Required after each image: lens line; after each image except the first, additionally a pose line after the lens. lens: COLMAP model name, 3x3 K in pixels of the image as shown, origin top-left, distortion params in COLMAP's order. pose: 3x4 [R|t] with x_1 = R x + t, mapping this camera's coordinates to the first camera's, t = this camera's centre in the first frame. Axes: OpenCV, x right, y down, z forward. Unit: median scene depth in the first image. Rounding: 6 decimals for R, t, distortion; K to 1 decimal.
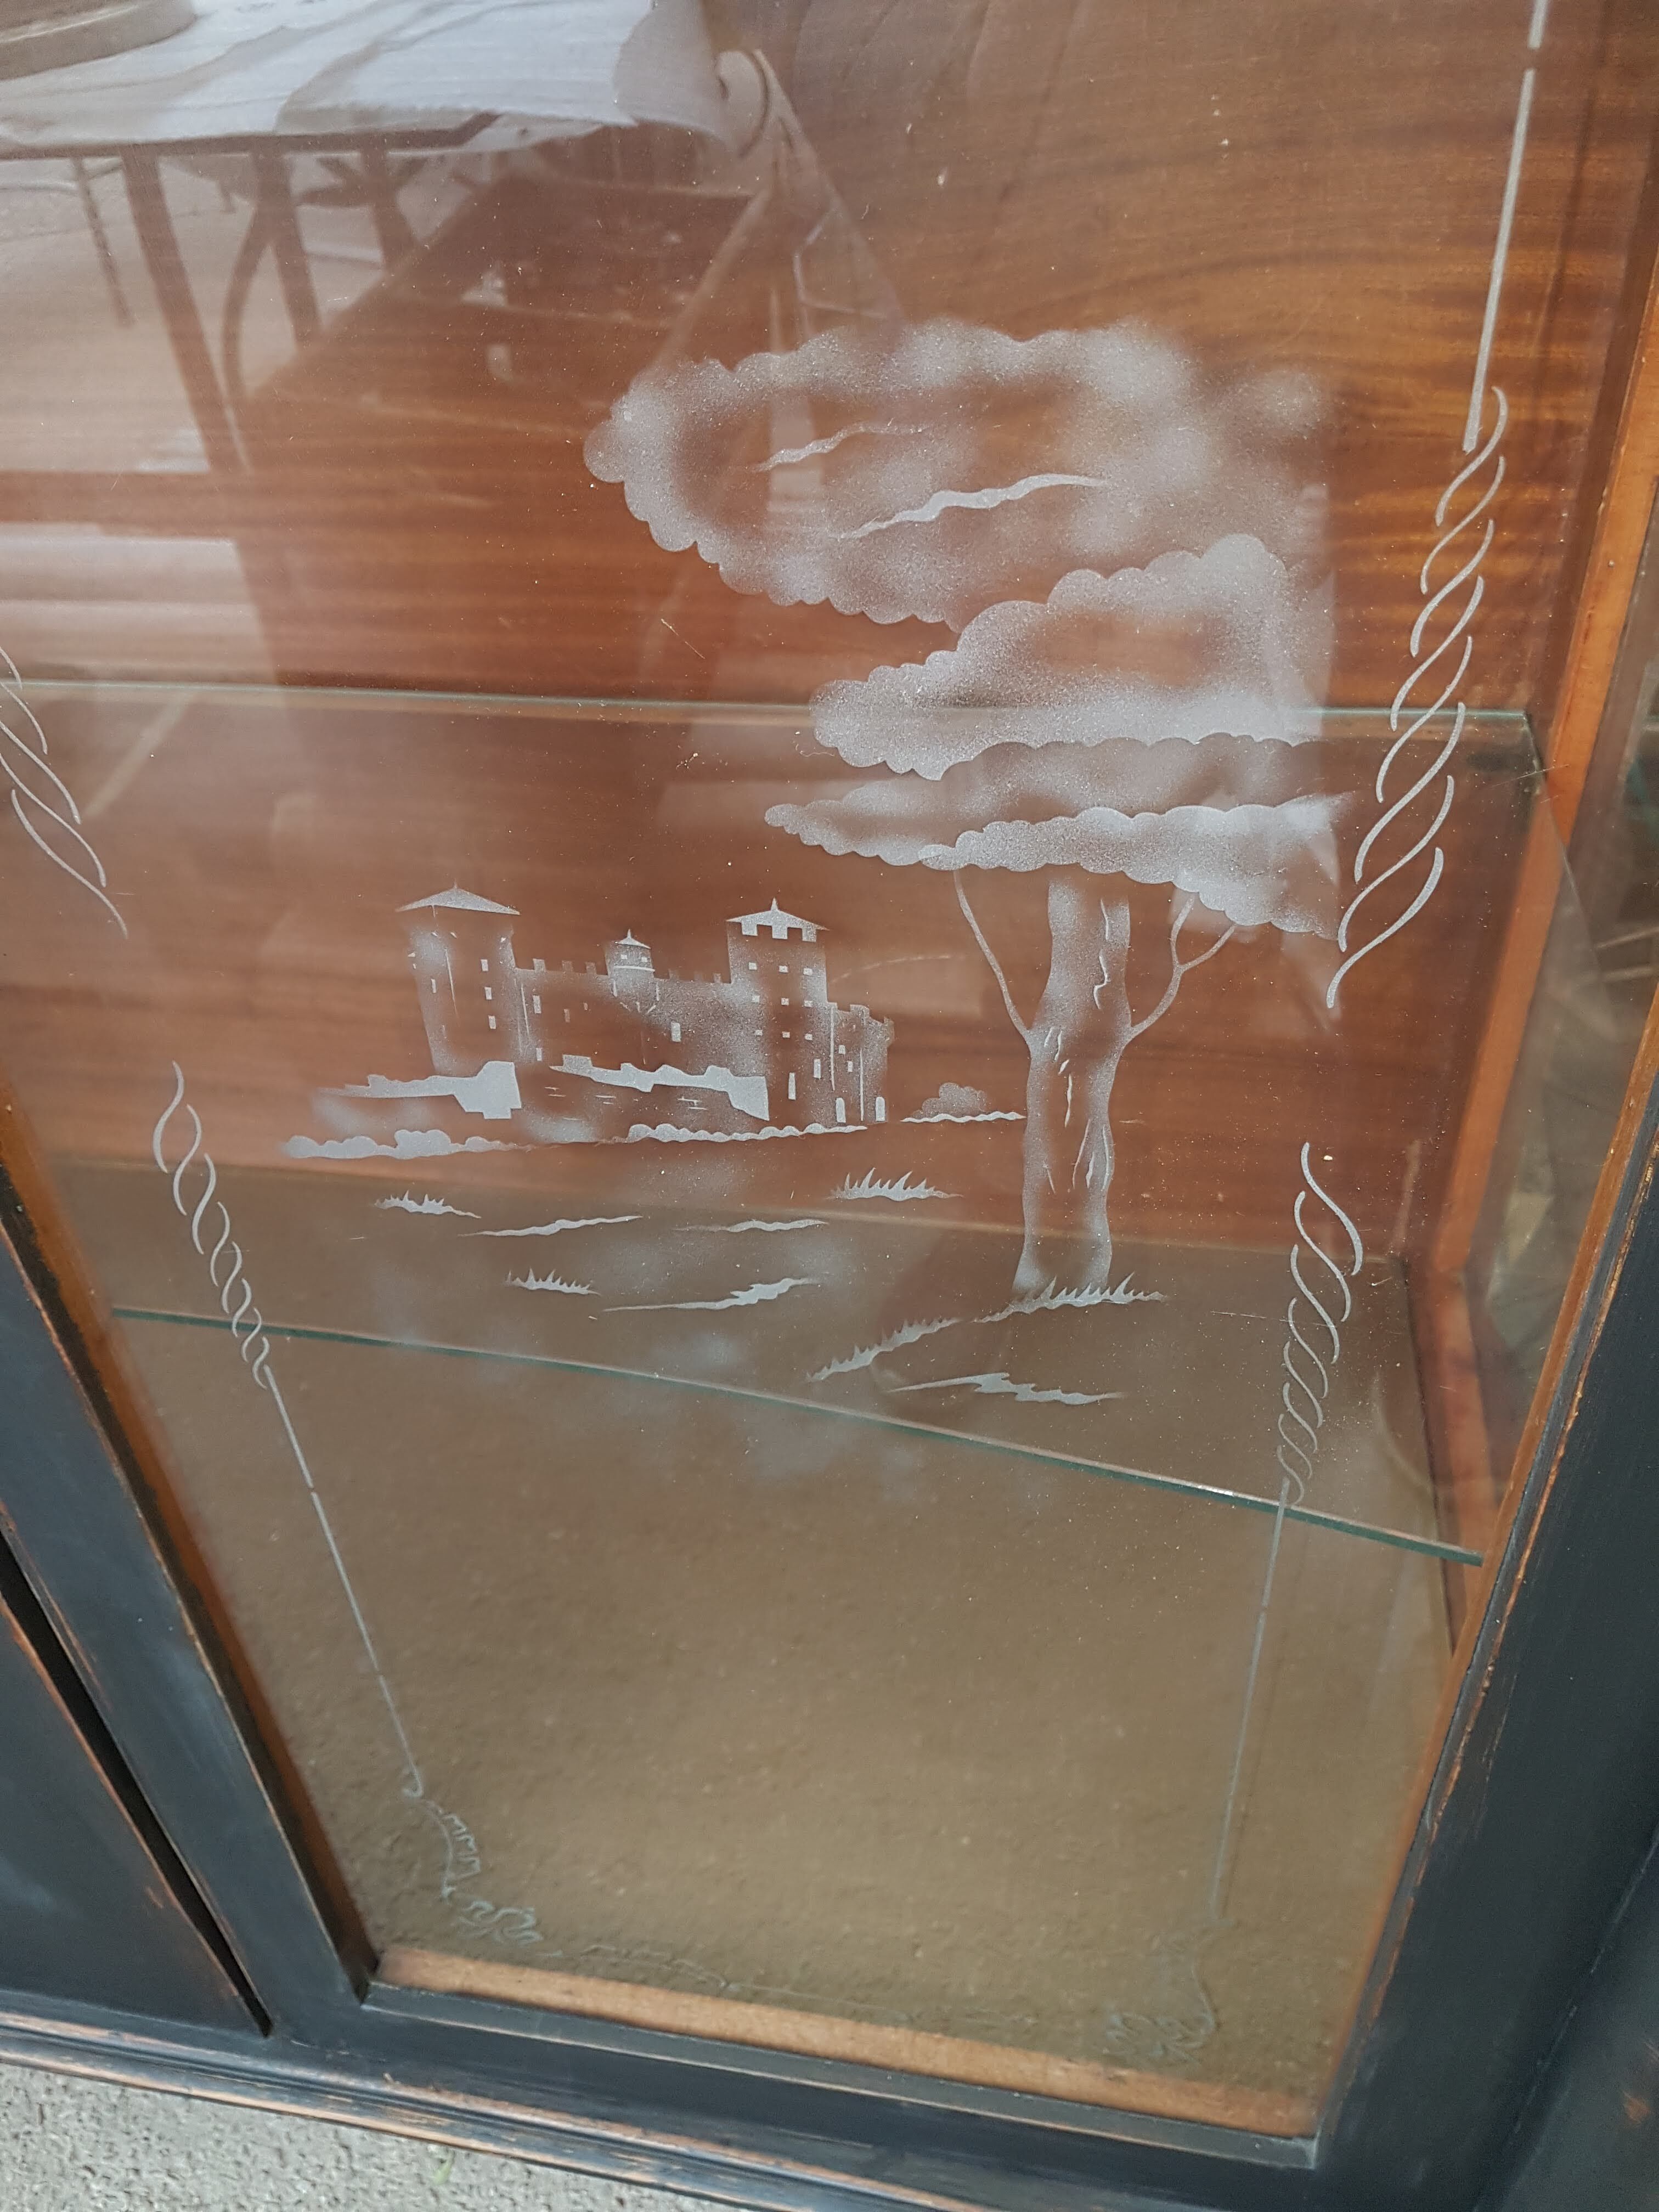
lens RADIAL K [[1685.4, 0, 840.3], [0, 1685.4, 1110.5], [0, 0, 1]] dist [0.049345, -0.039490]
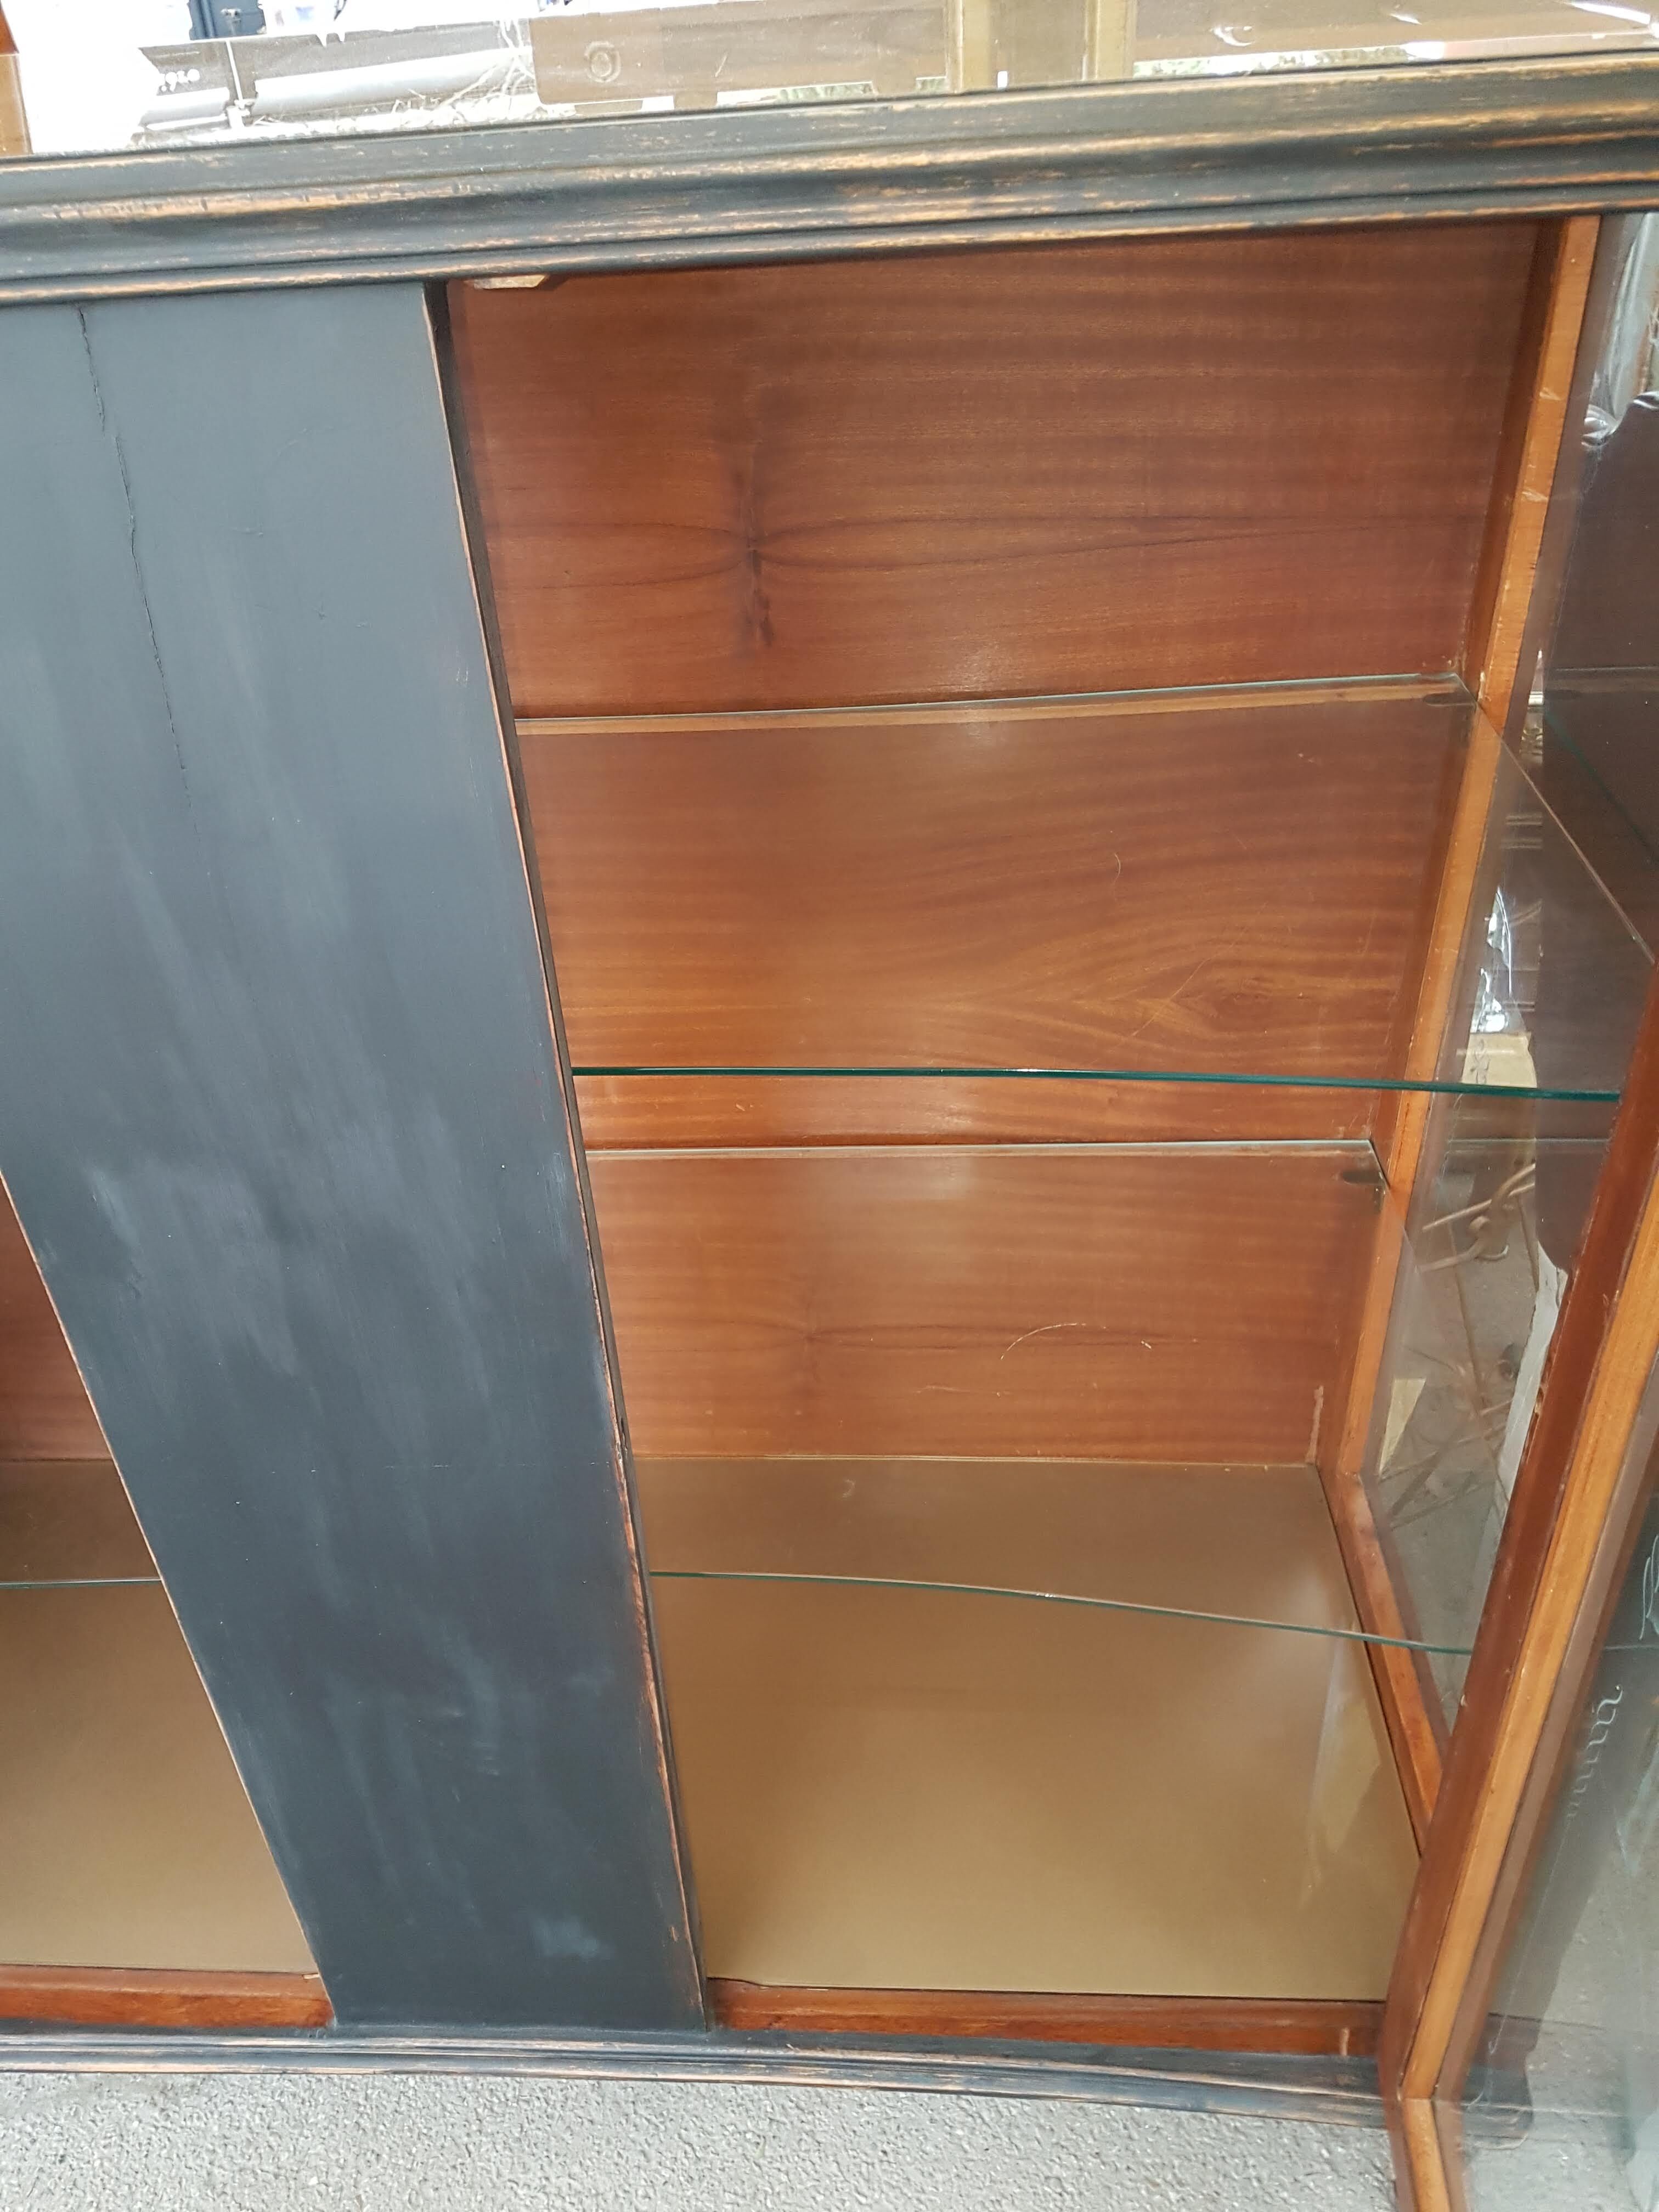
lens RADIAL K [[1685.4, 0, 840.3], [0, 1685.4, 1110.5], [0, 0, 1]] dist [0.049345, -0.039490]
pose [[0.991834, -0.057686, 0.113741, -0.345458], [0.067900, 0.993797, -0.088075, -0.169731], [-0.107955, 0.095079, 0.989599, -0.683629]]
